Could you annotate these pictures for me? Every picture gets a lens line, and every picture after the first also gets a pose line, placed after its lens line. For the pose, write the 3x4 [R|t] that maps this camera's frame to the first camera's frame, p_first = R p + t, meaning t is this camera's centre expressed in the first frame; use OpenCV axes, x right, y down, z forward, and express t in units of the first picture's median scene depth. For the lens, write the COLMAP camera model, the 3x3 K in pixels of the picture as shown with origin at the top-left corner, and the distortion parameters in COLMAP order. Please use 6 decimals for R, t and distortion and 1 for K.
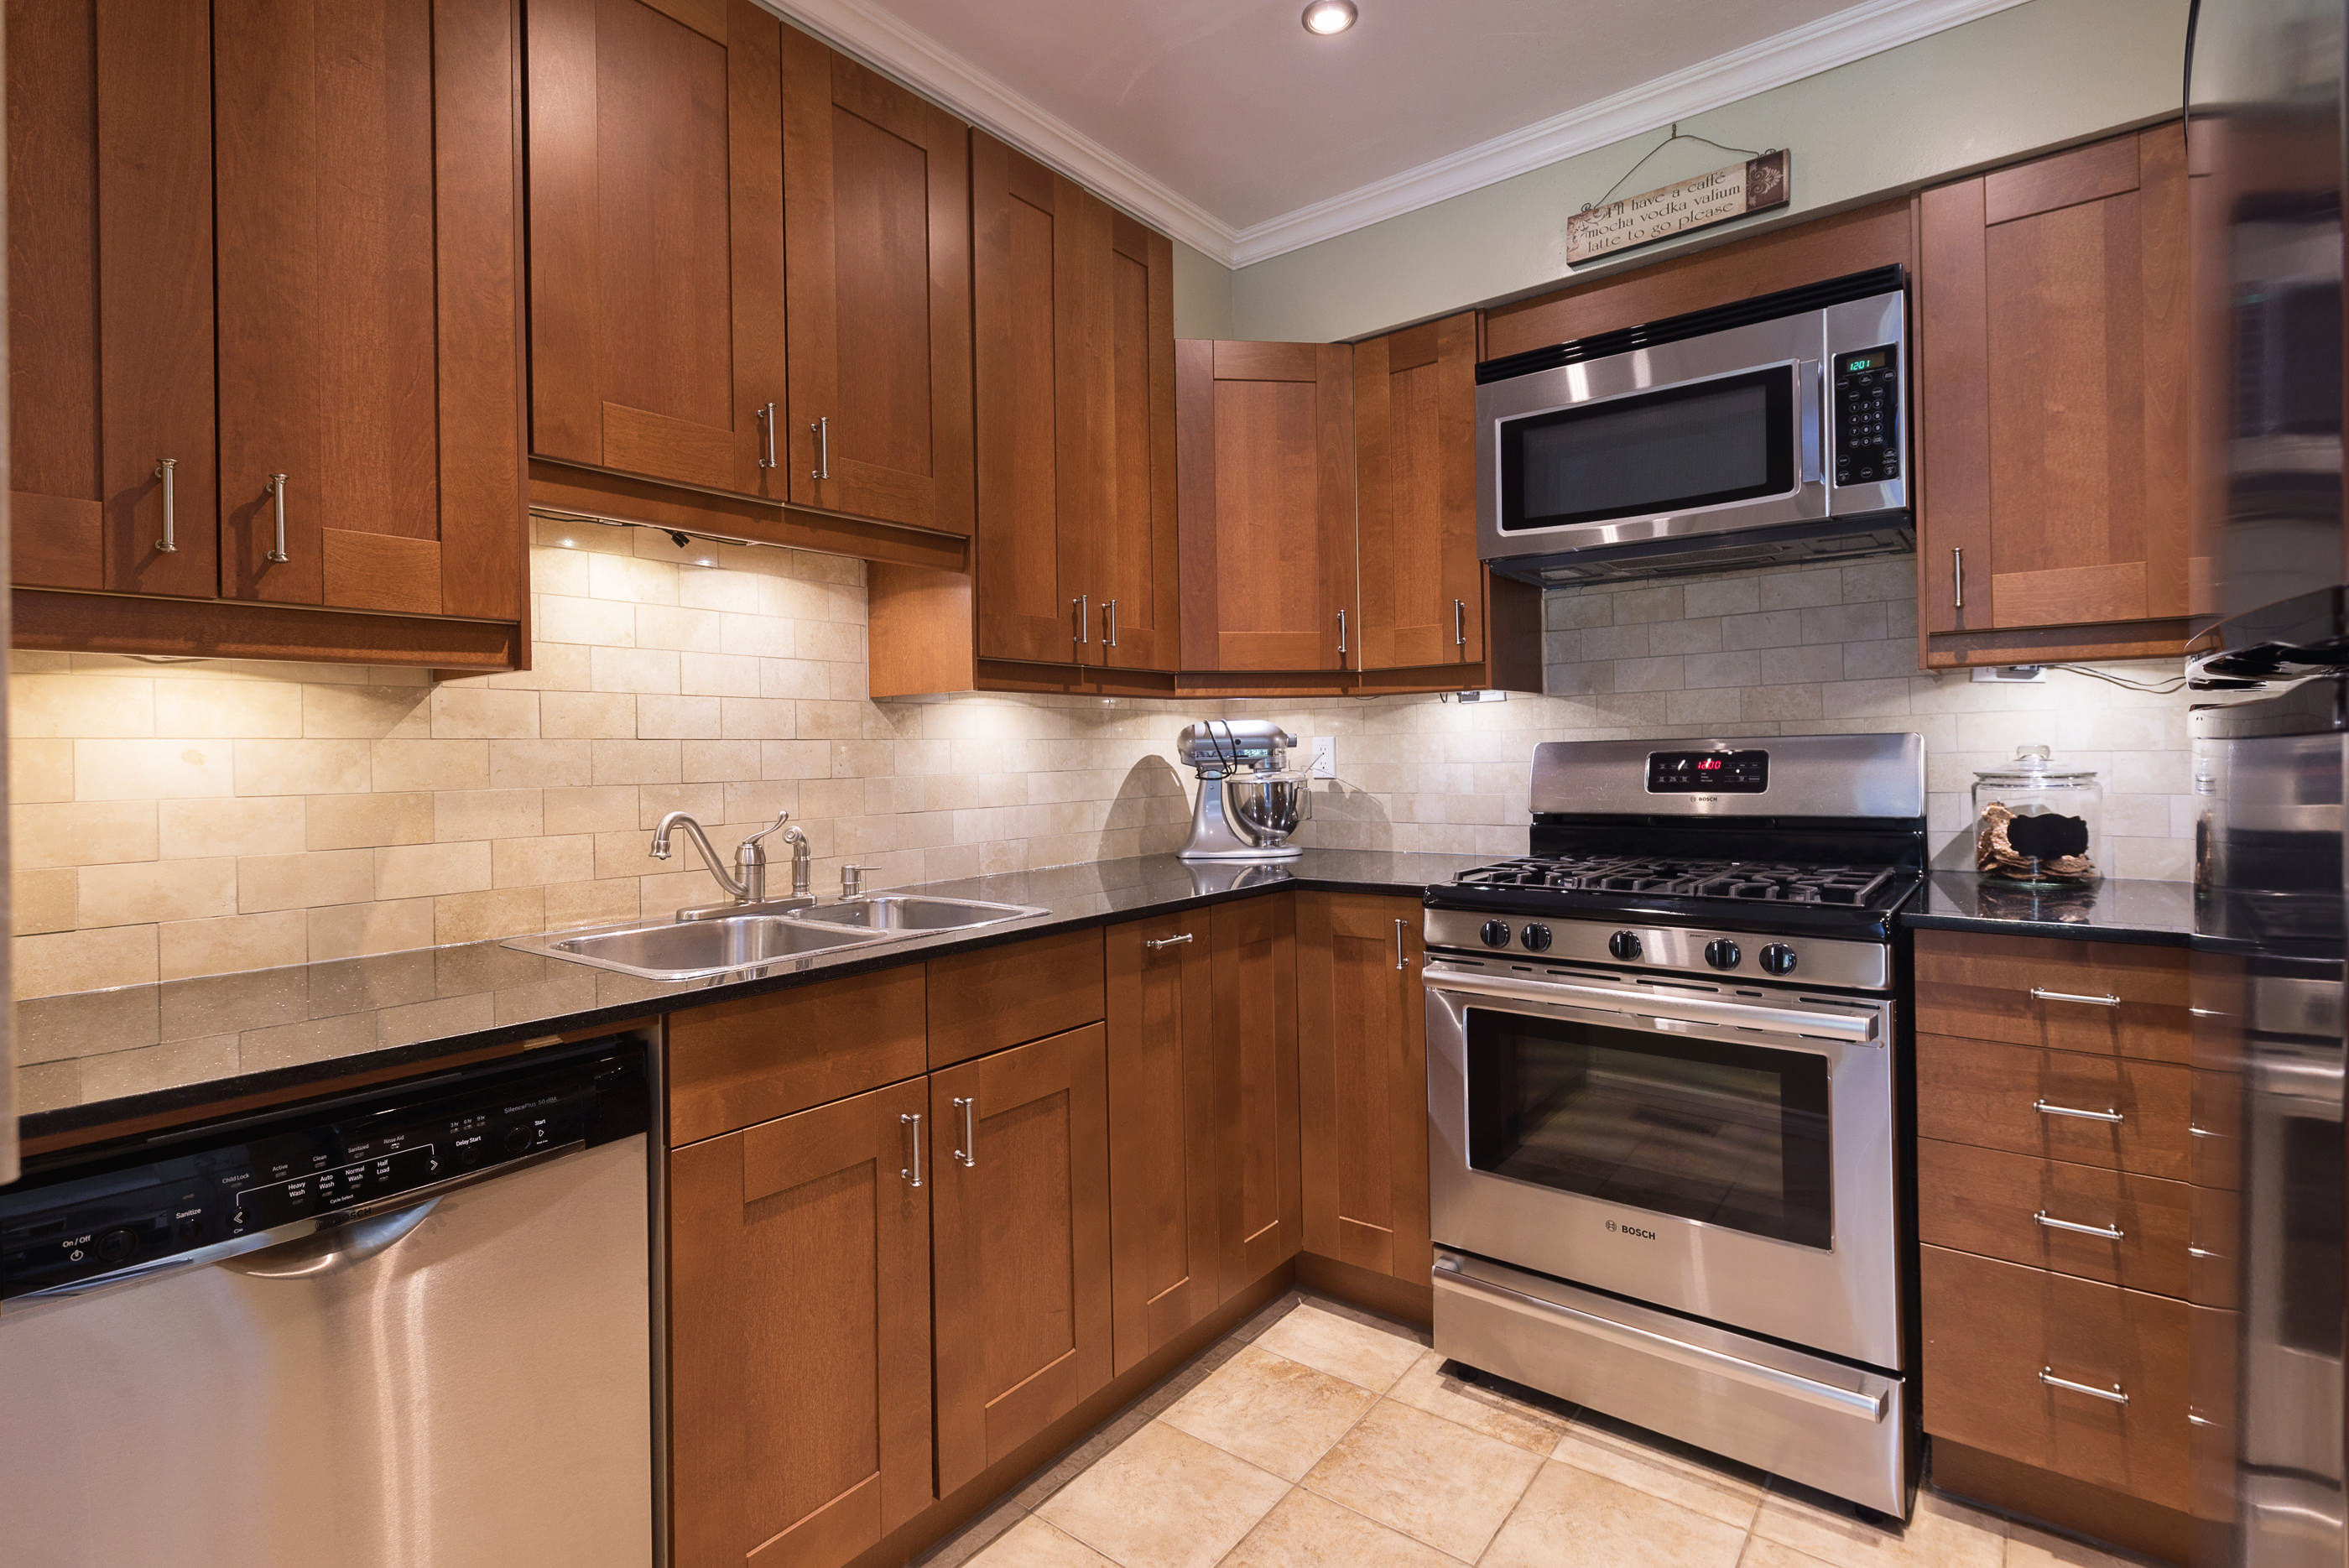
lens RADIAL K [[1103.1, 0, 1175.1], [0, 1103.1, 759.0], [0, 0, 1]] dist [-0.000029, 0.000000]
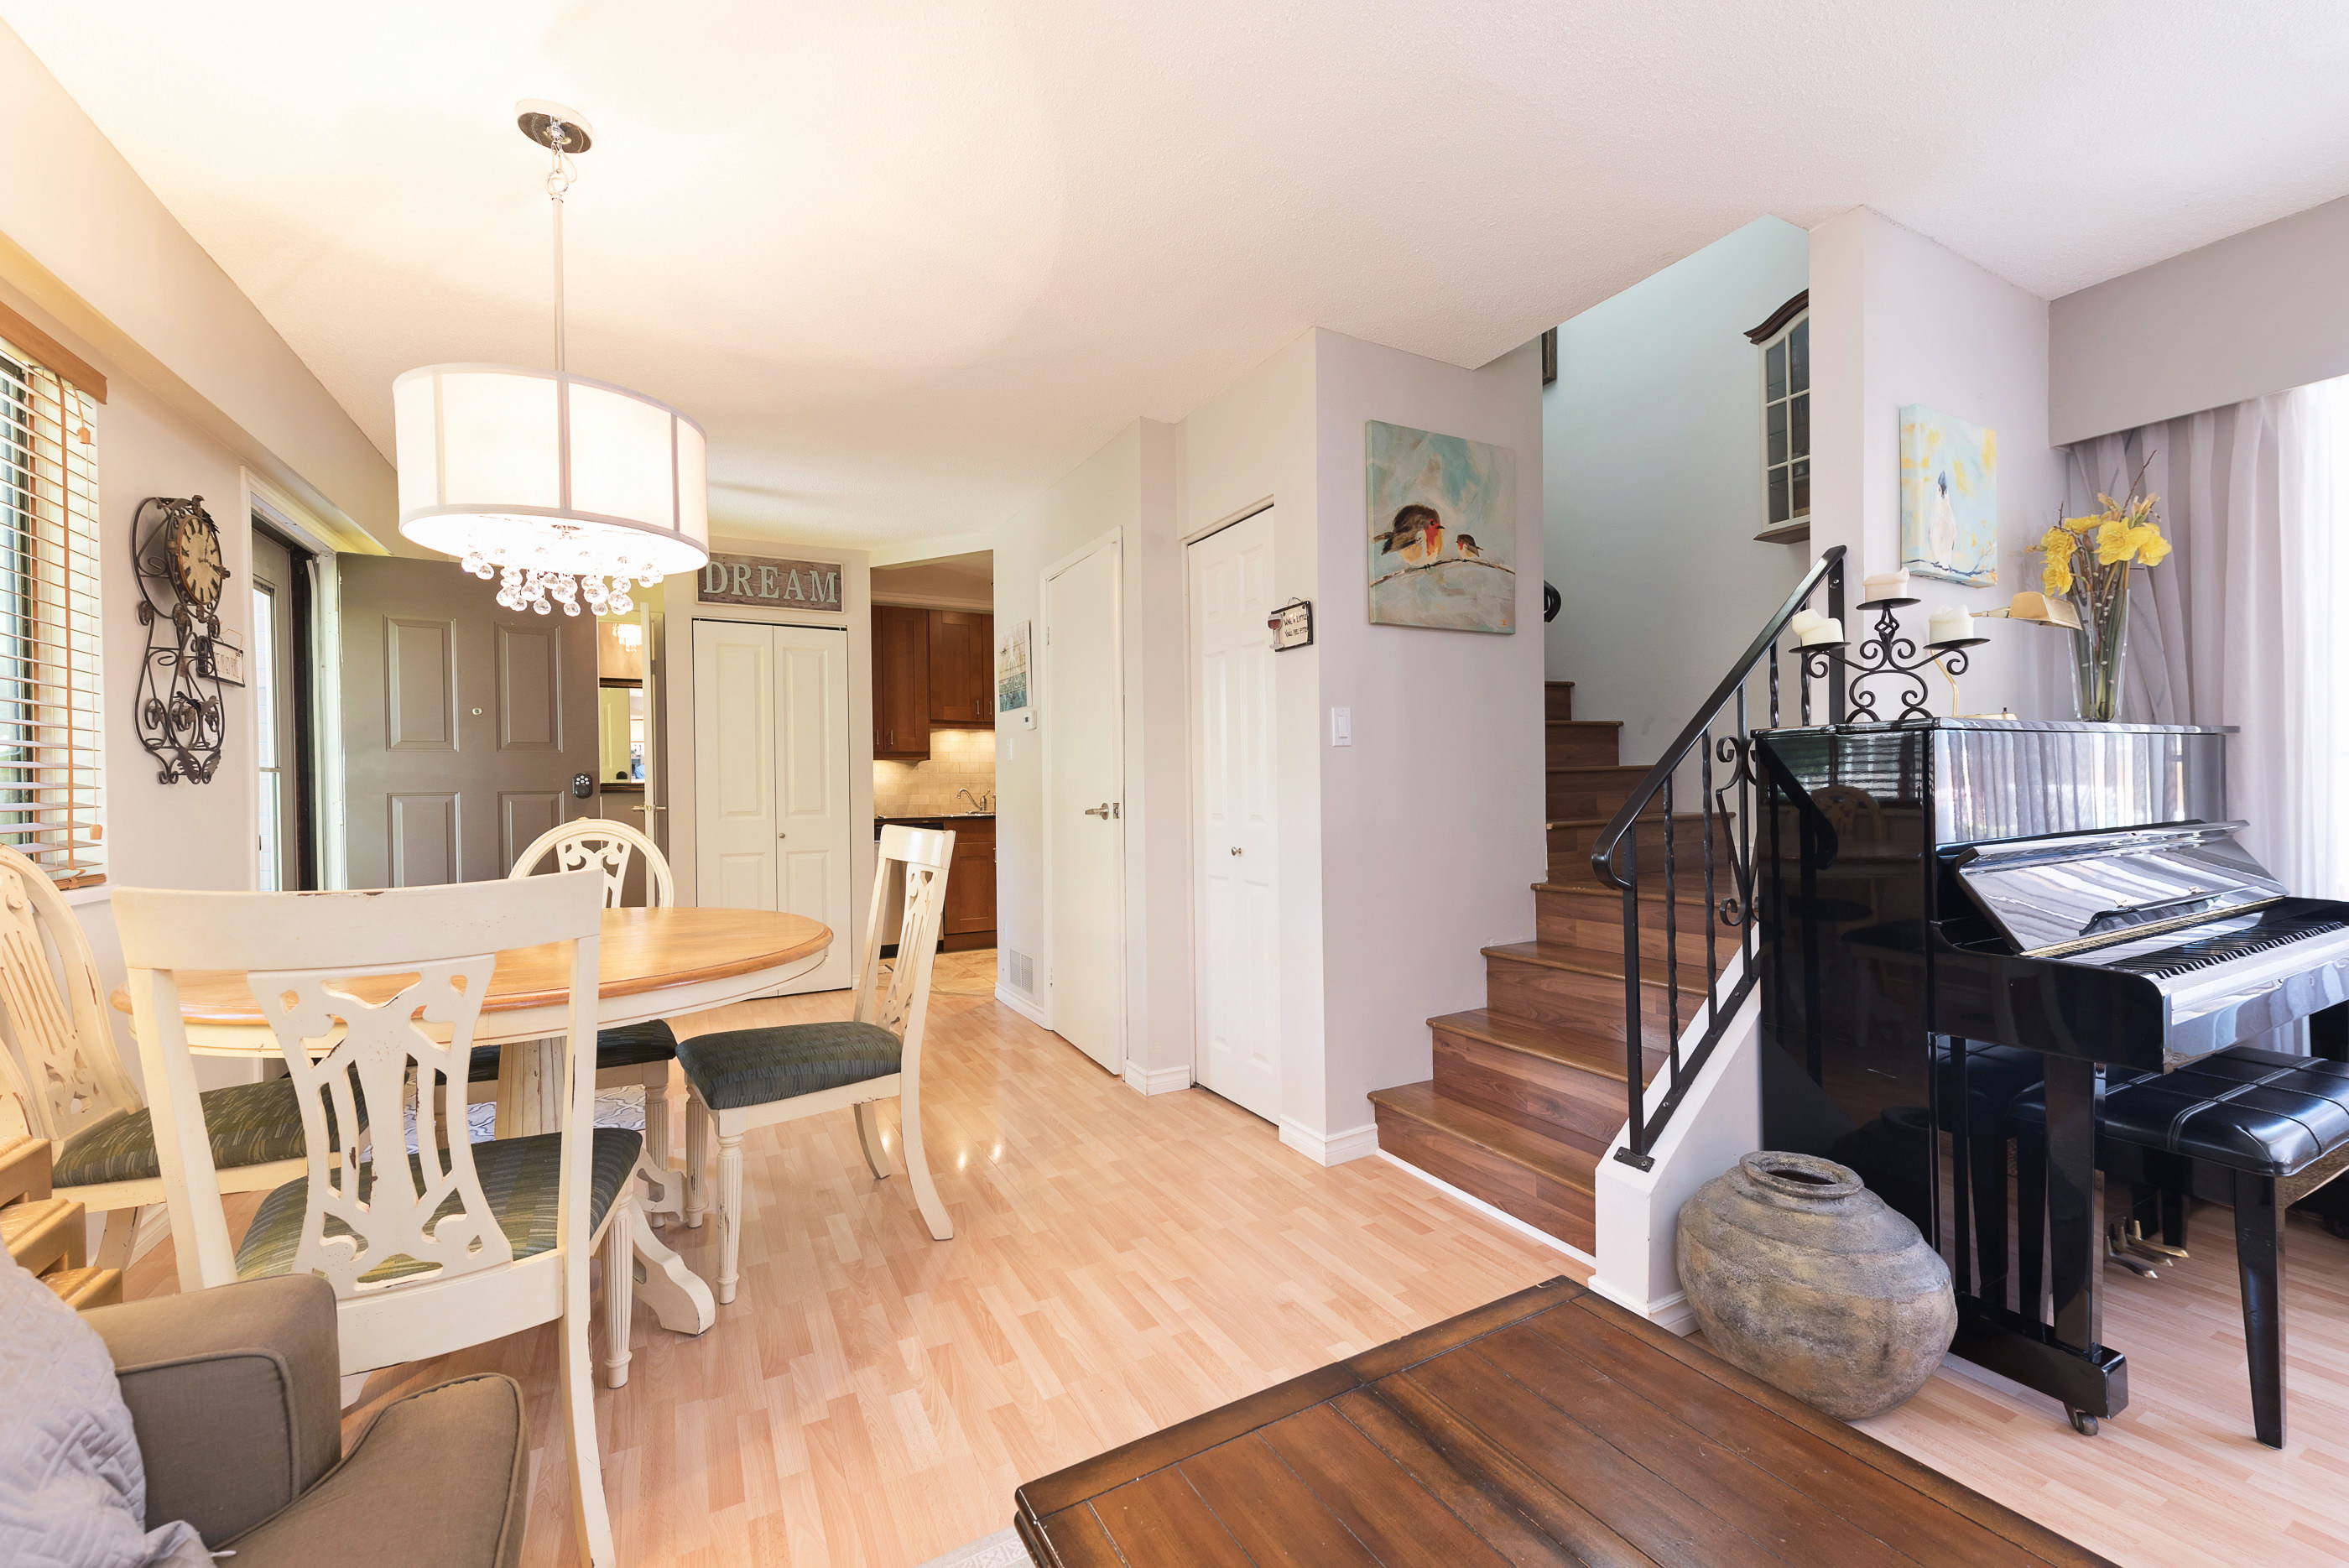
lens RADIAL K [[943.6, 0, 1224.4], [0, 943.6, 792.9], [0, 0, 1]] dist [0.012840, -0.000172]
pose [[0.928181, -0.000268, -0.372129, 2.197605], [0.003425, 0.999964, 0.007824, 0.042225], [0.372114, -0.008537, 0.928148, -2.444851]]
